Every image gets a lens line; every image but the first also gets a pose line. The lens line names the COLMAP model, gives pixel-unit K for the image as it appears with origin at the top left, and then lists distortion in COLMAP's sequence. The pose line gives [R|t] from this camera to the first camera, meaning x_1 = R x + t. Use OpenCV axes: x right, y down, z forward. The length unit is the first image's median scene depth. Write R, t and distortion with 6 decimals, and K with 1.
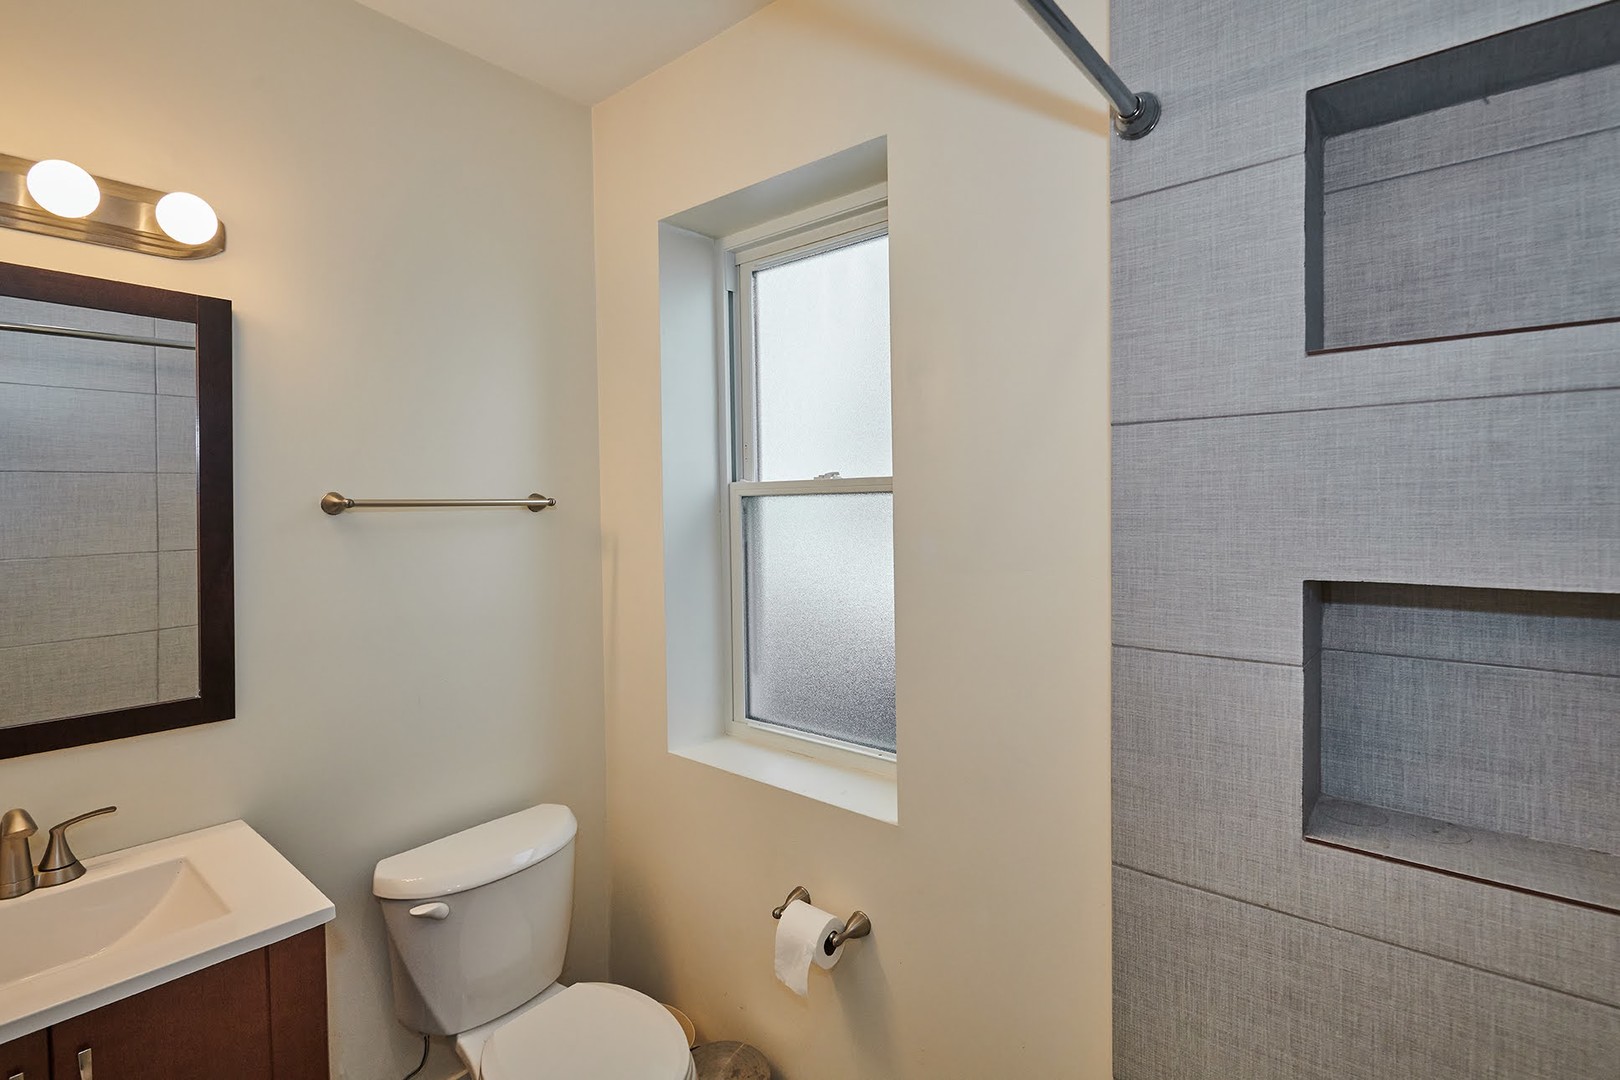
lens RADIAL K [[777.3, 0, 787.4], [0, 777.3, 521.2], [0, 0, 1]] dist [0.000924, -0.001457]
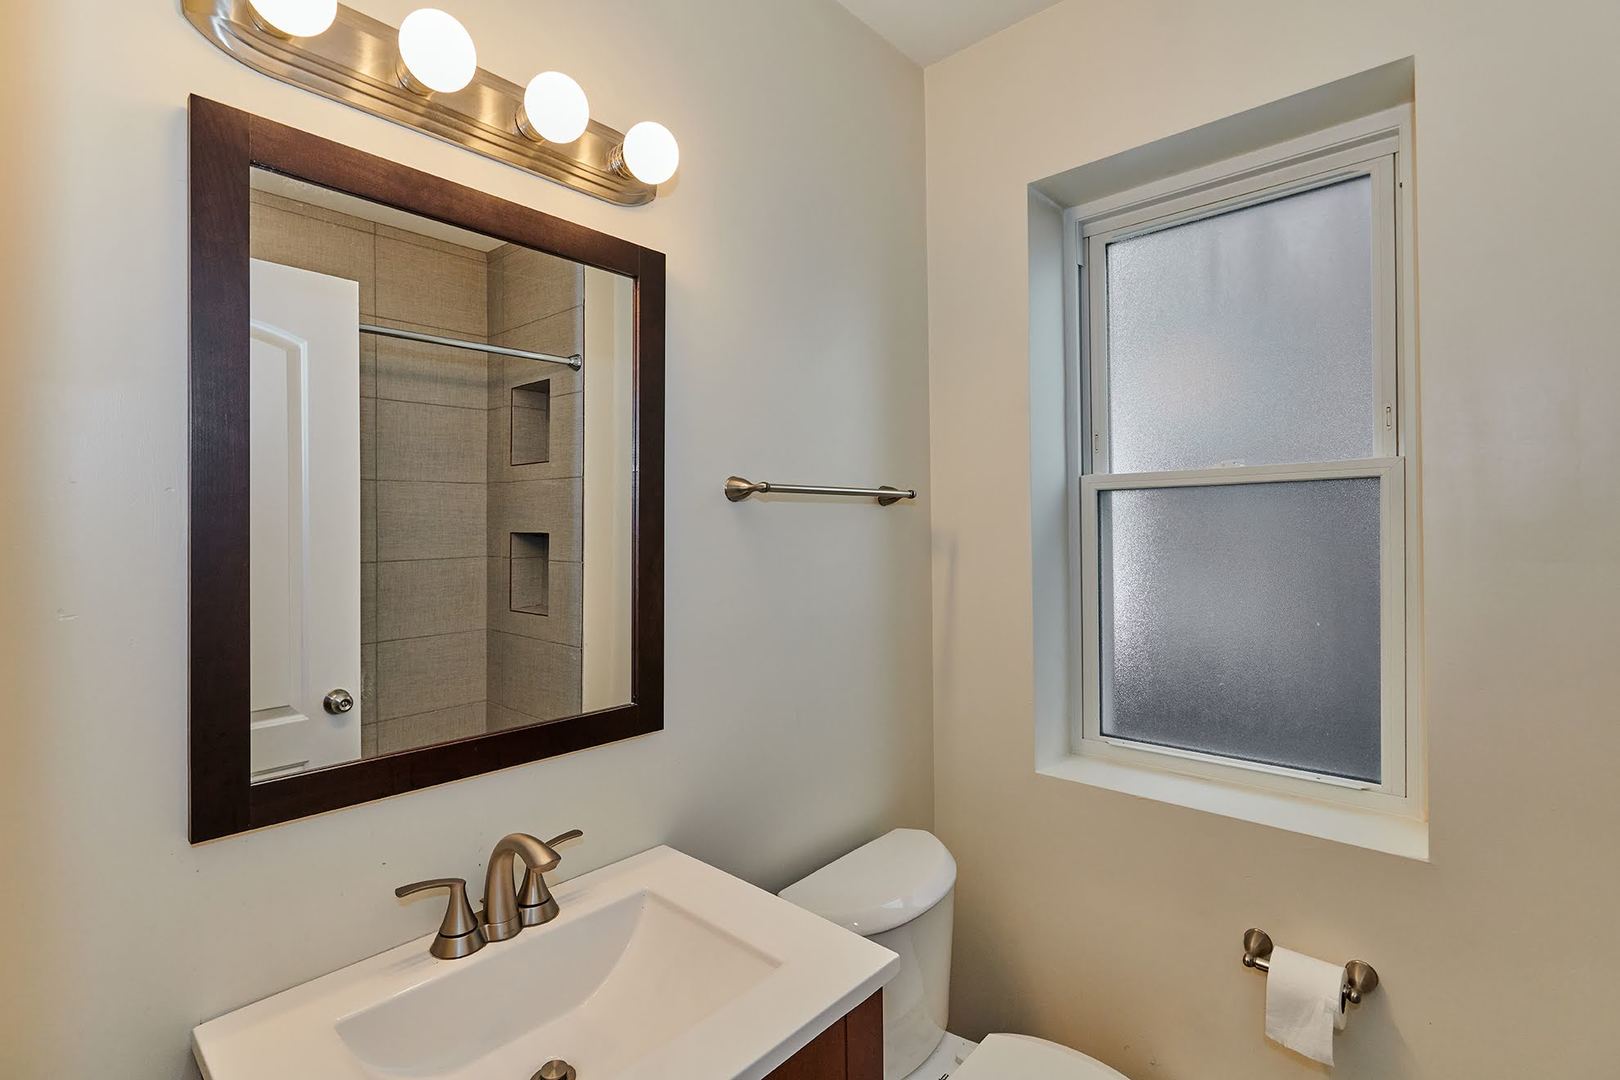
lens RADIAL K [[752.3, 0, 782.7], [0, 752.3, 536.4], [0, 0, 1]] dist [-0.006975, -0.000879]
pose [[0.999388, -0.000661, -0.034976, -0.588613], [0.000224, 0.999922, -0.012495, 0.049150], [0.034982, 0.012480, 0.999310, 0.167594]]
